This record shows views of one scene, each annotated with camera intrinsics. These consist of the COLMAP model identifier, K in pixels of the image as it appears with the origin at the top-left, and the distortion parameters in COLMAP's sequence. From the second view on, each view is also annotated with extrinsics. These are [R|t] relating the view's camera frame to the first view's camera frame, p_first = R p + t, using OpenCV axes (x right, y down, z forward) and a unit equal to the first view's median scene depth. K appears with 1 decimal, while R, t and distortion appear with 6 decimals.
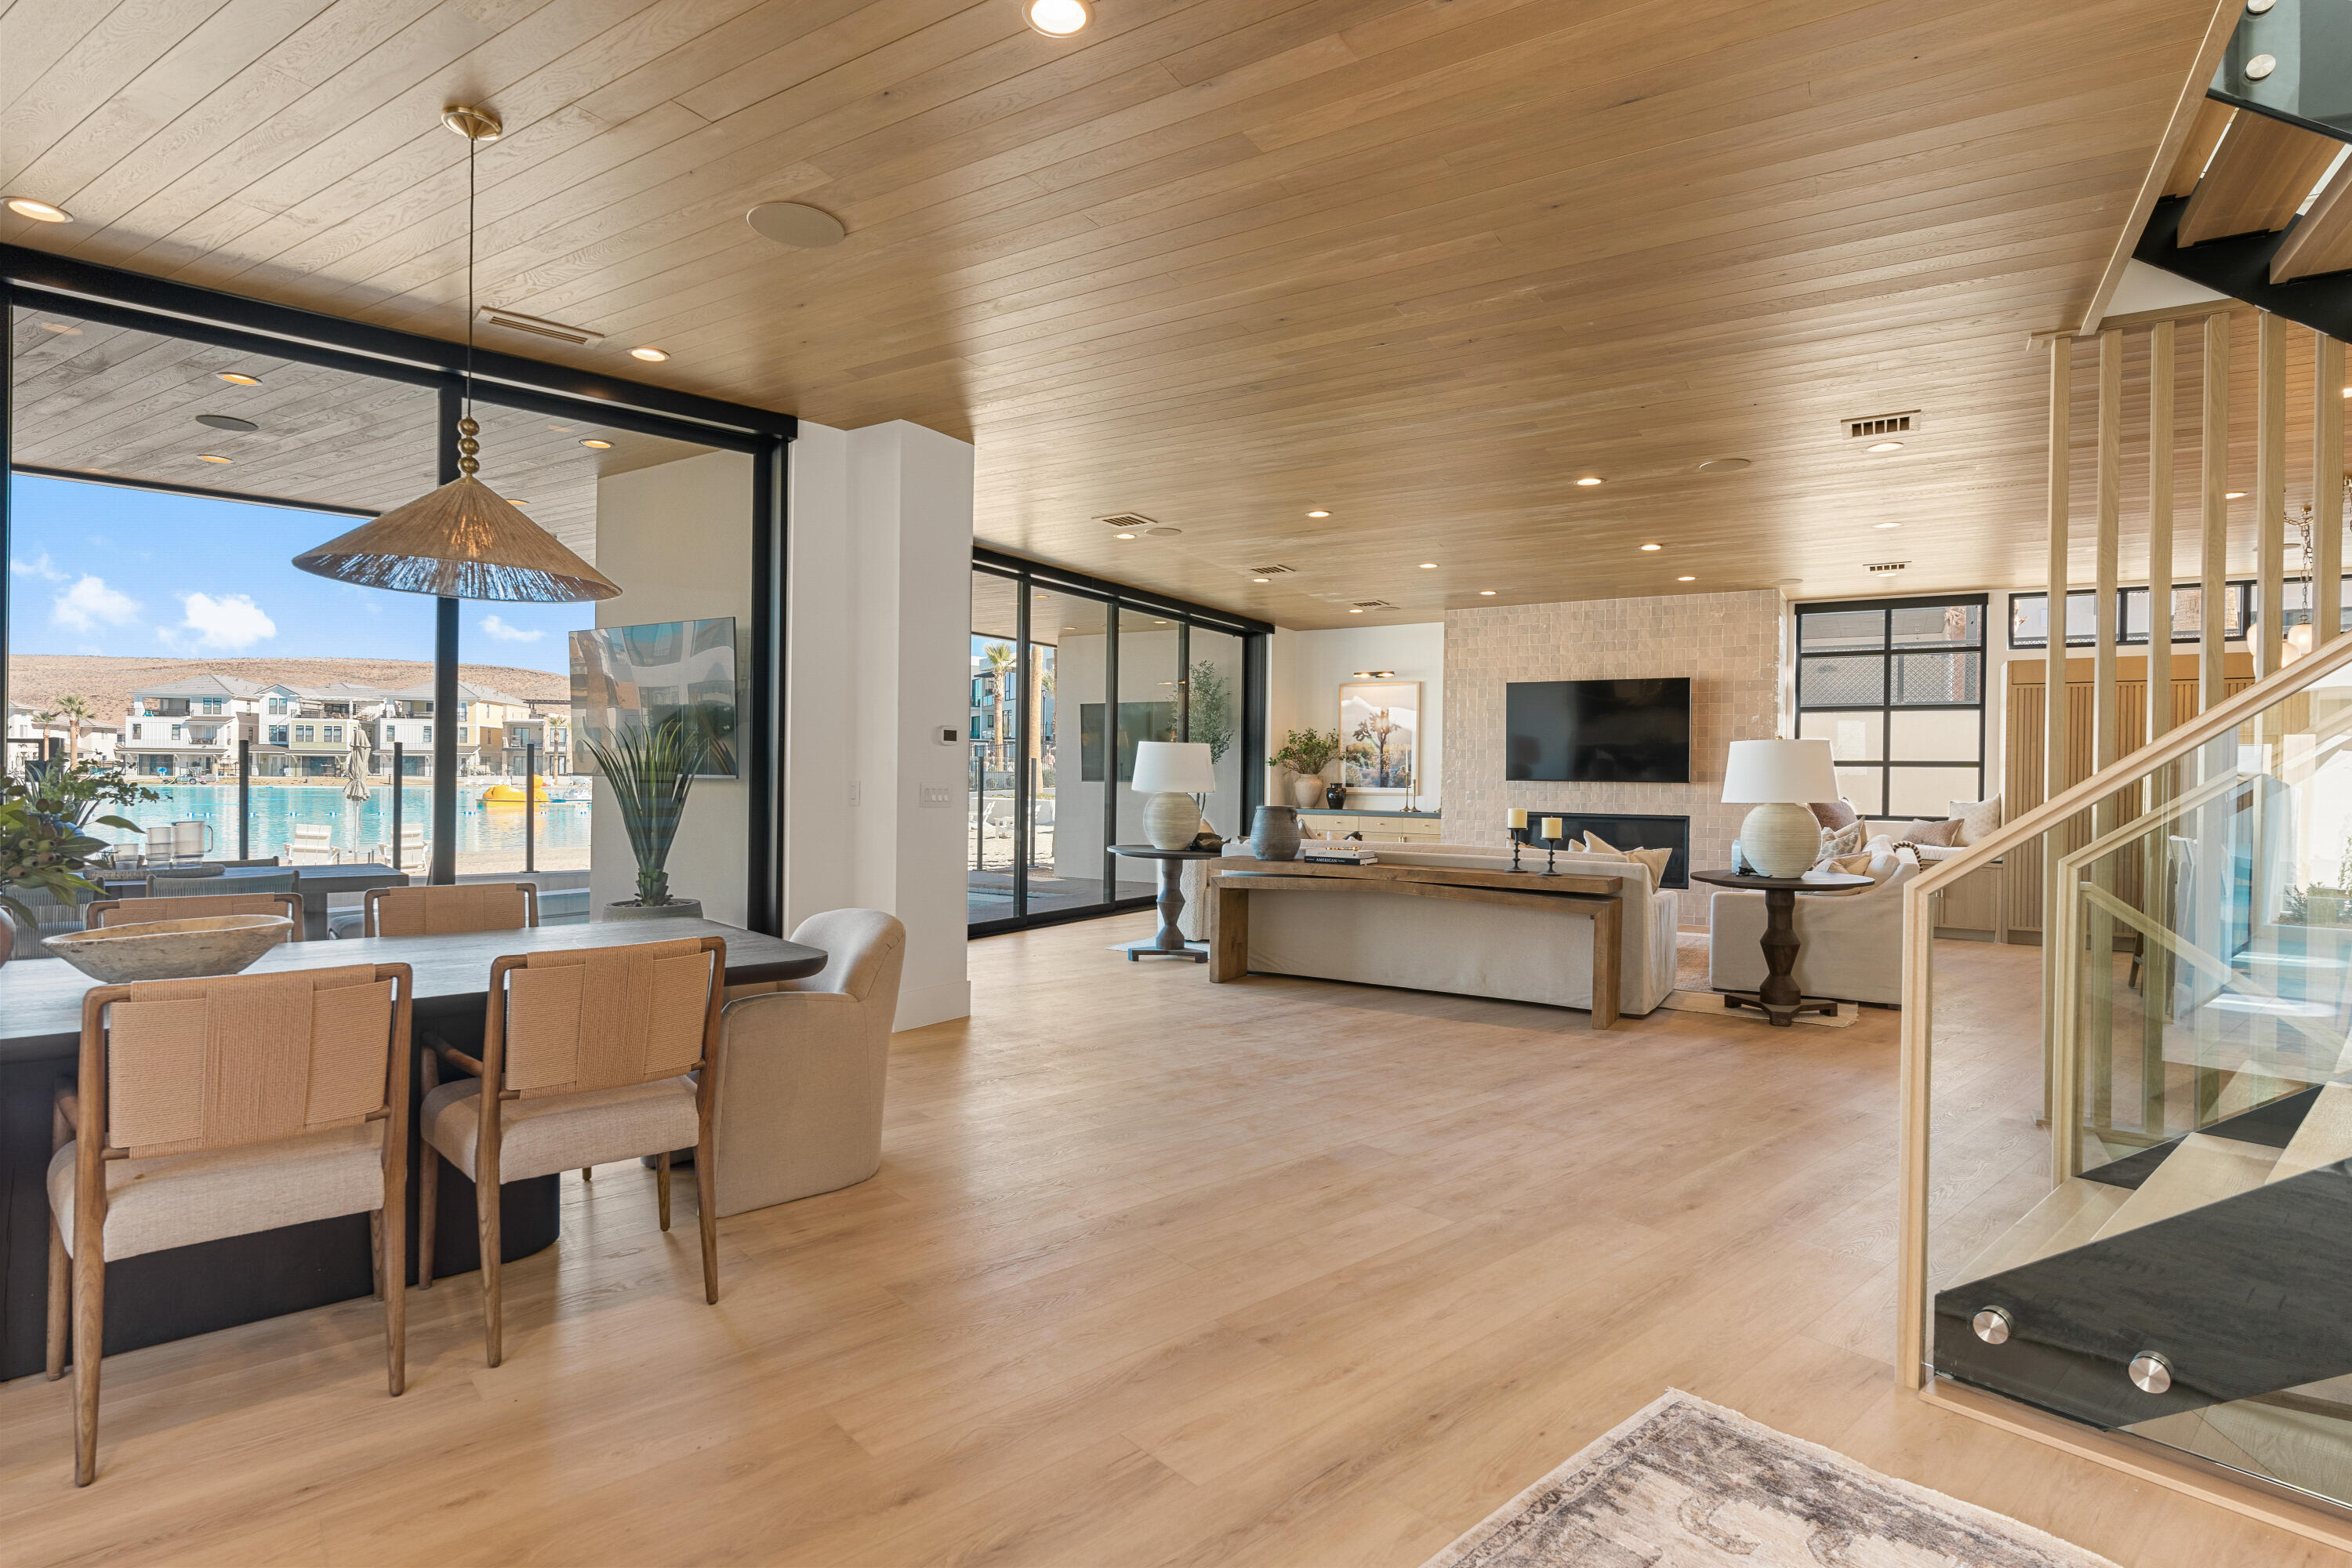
lens RADIAL K [[1174.4, 0, 1168.9], [0, 1174.4, 780.6], [0, 0, 1]] dist [-0.013440, -0.000092]
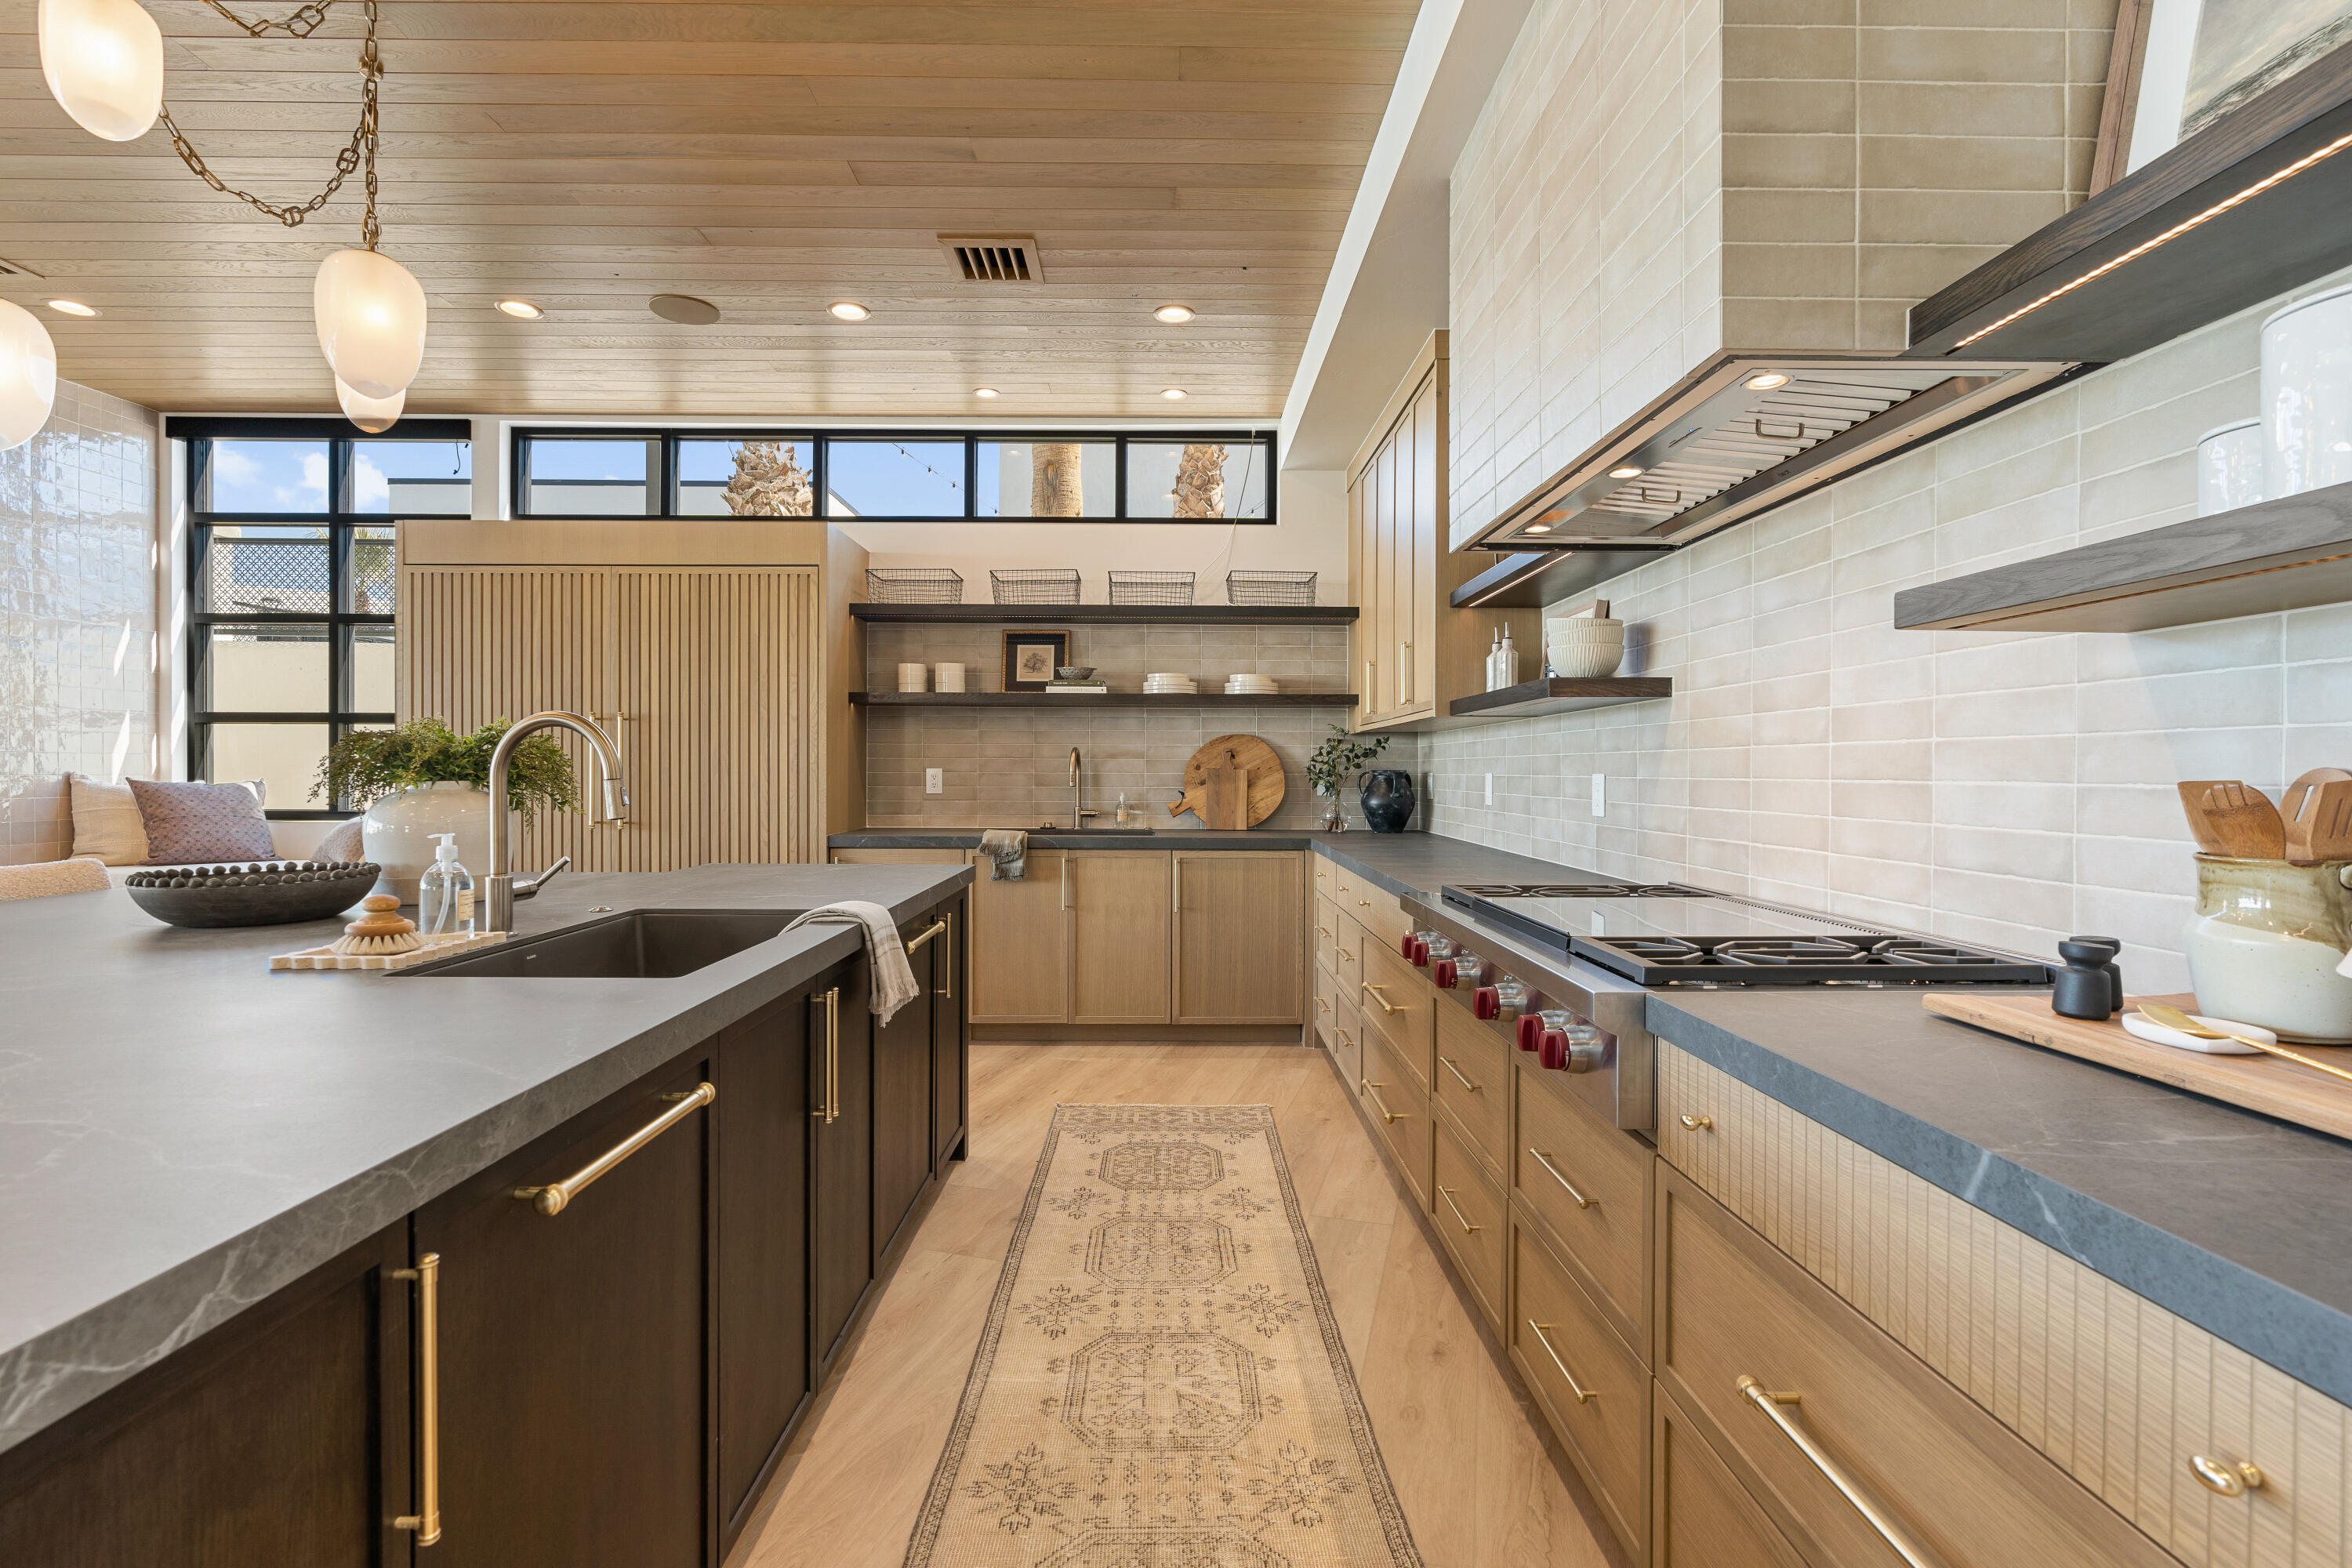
lens RADIAL K [[1079.6, 0, 1173.2], [0, 1079.6, 786.3], [0, 0, 1]] dist [-0.009026, 0.002359]
pose [[0.839950, -0.020249, 0.542286, 0.610923], [0.006988, 0.999624, 0.026501, 0.007046], [-0.542619, -0.018470, 0.839776, 0.318775]]
